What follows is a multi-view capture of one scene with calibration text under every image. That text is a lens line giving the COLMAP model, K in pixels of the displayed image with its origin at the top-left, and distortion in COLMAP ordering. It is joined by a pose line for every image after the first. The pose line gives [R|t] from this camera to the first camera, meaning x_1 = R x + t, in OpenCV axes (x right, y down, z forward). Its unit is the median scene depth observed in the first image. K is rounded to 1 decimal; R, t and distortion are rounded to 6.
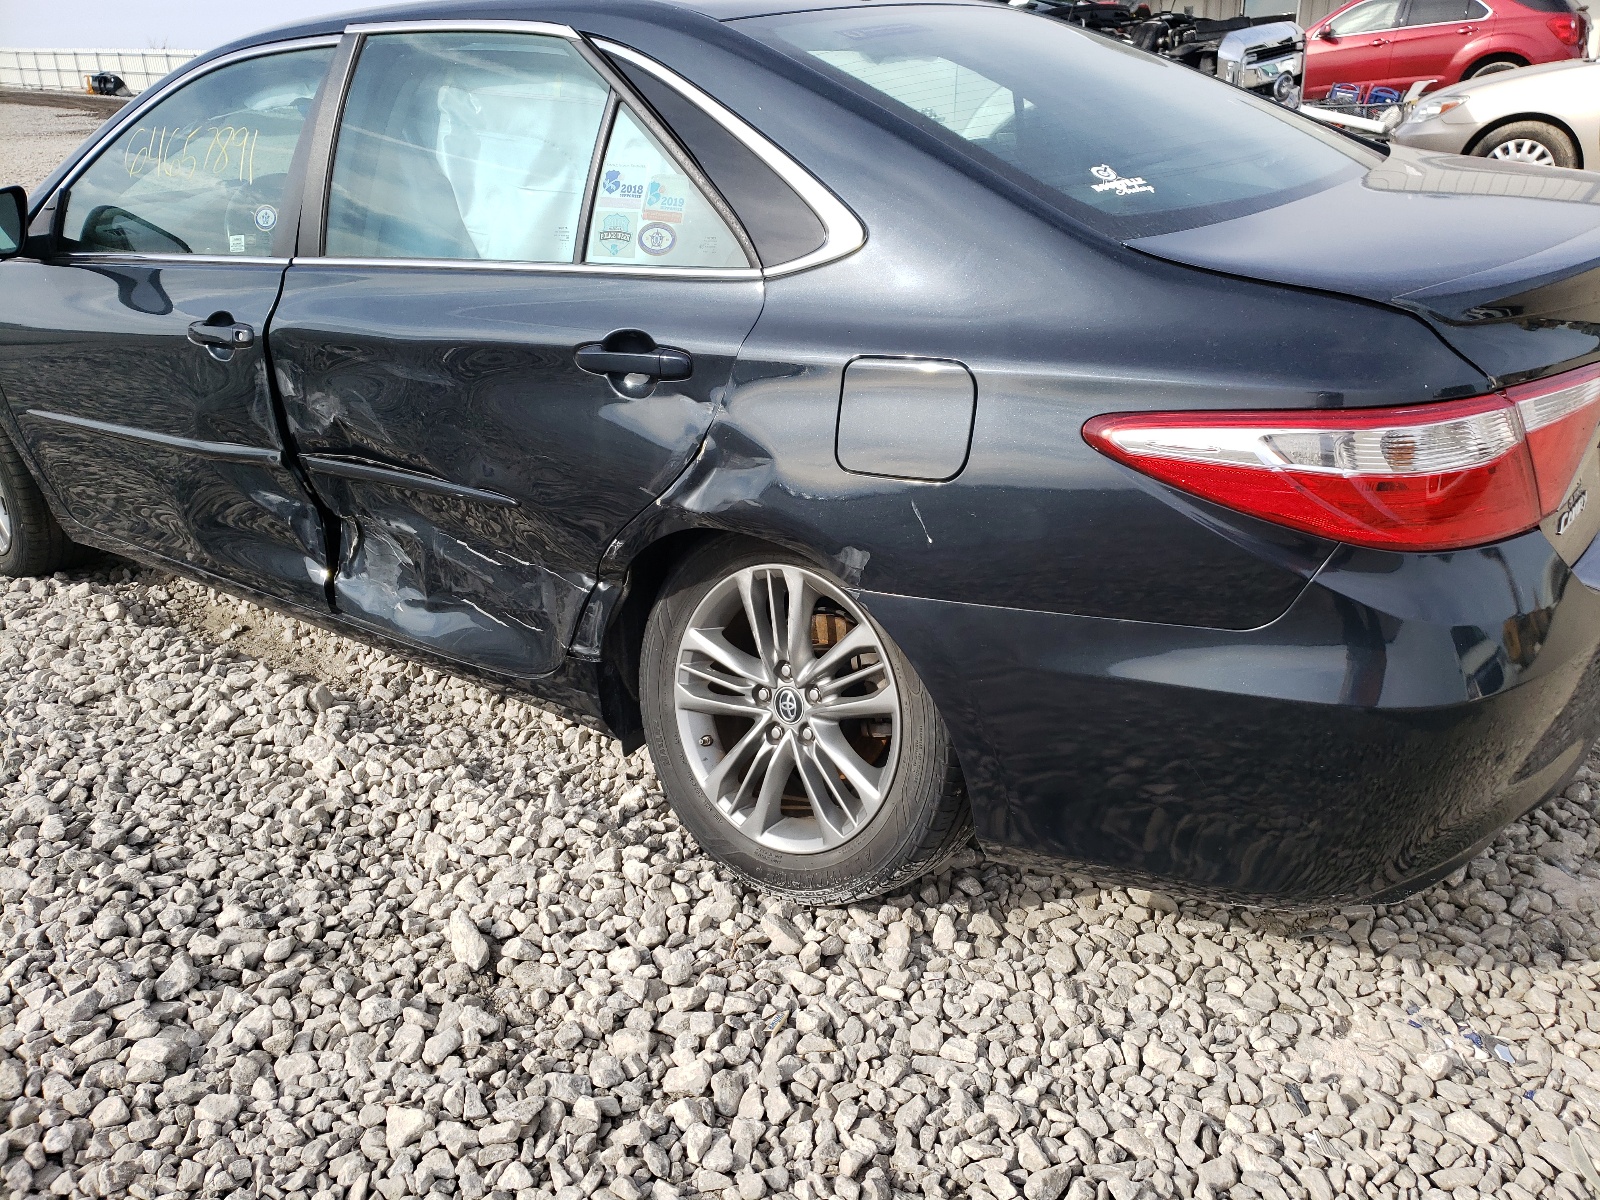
lens RADIAL K [[1110.2, 0, 800.0], [0, 1110.2, 600.0], [0, 0, 1]] dist [0.006029, -0.003073]
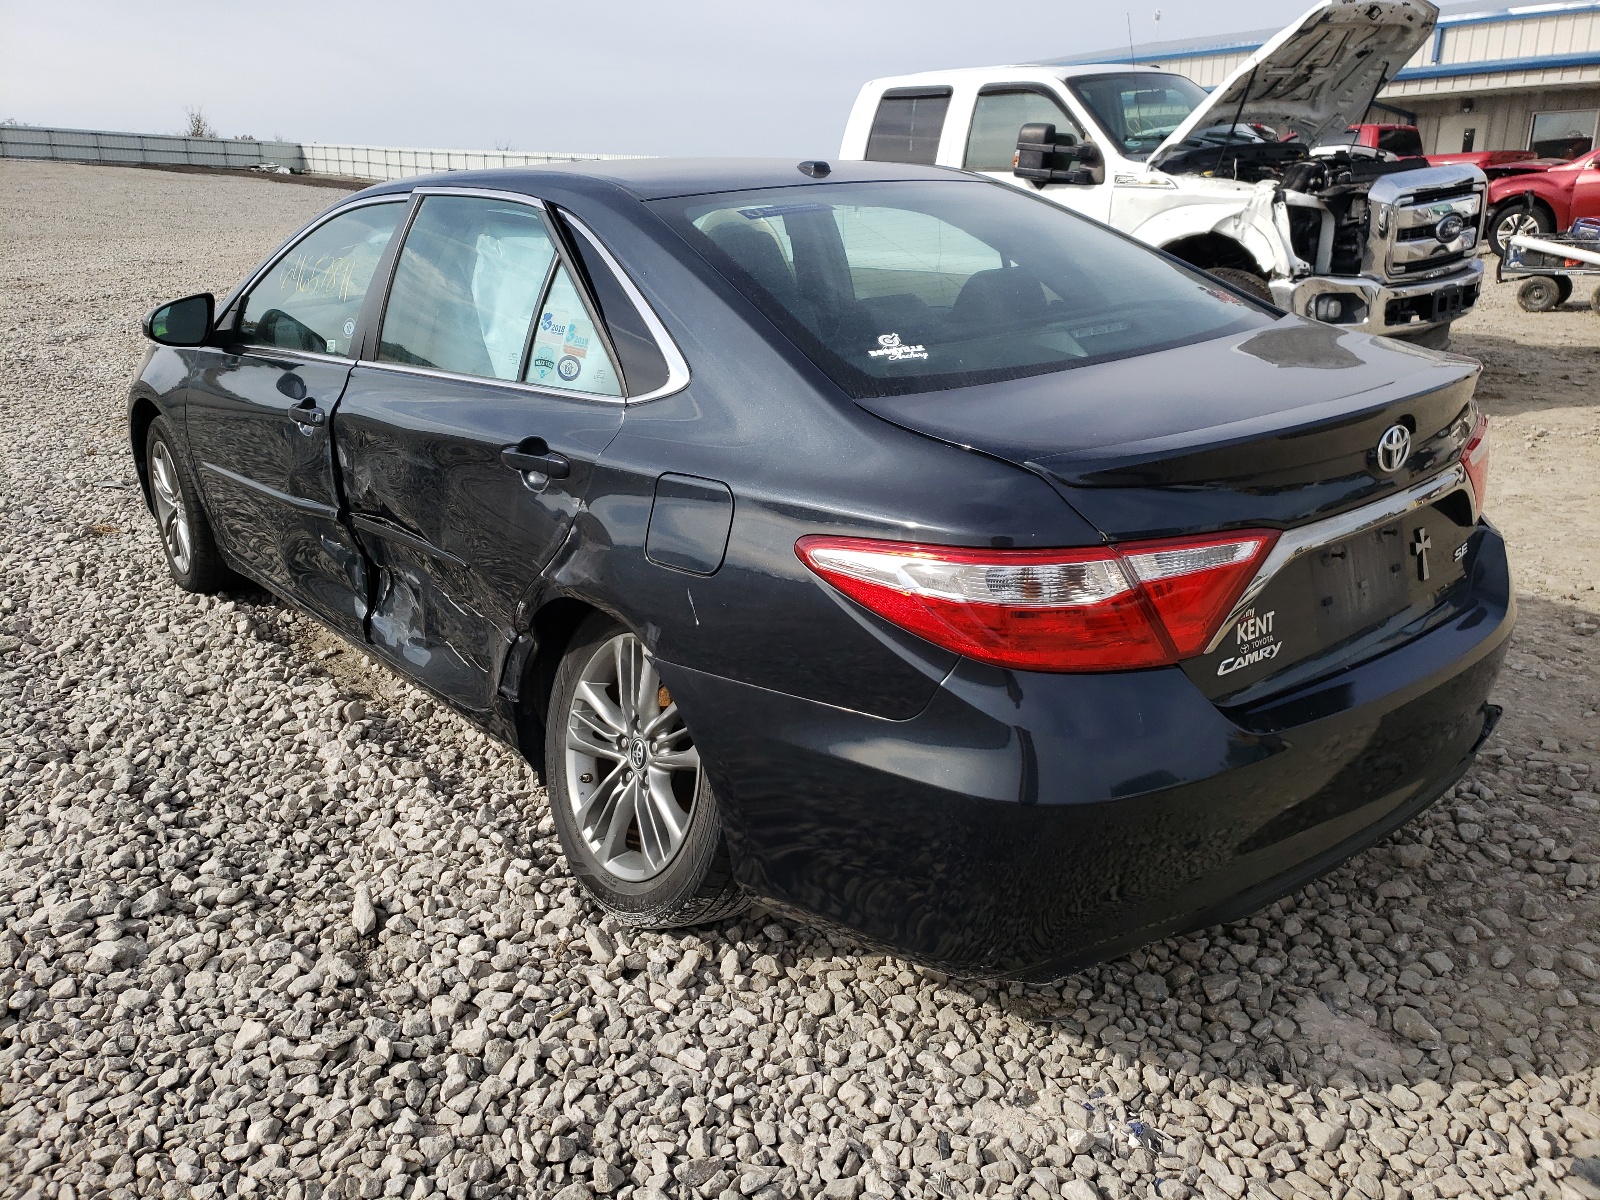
lens RADIAL K [[1085.1, 0, 800.0], [0, 1085.1, 600.0], [0, 0, 1]] dist [-0.005303, 0.005168]
pose [[0.978022, 0.101465, -0.182147, 0.365854], [-0.116533, 0.990426, -0.074000, -0.003216], [0.172895, 0.093600, 0.980483, -0.132964]]
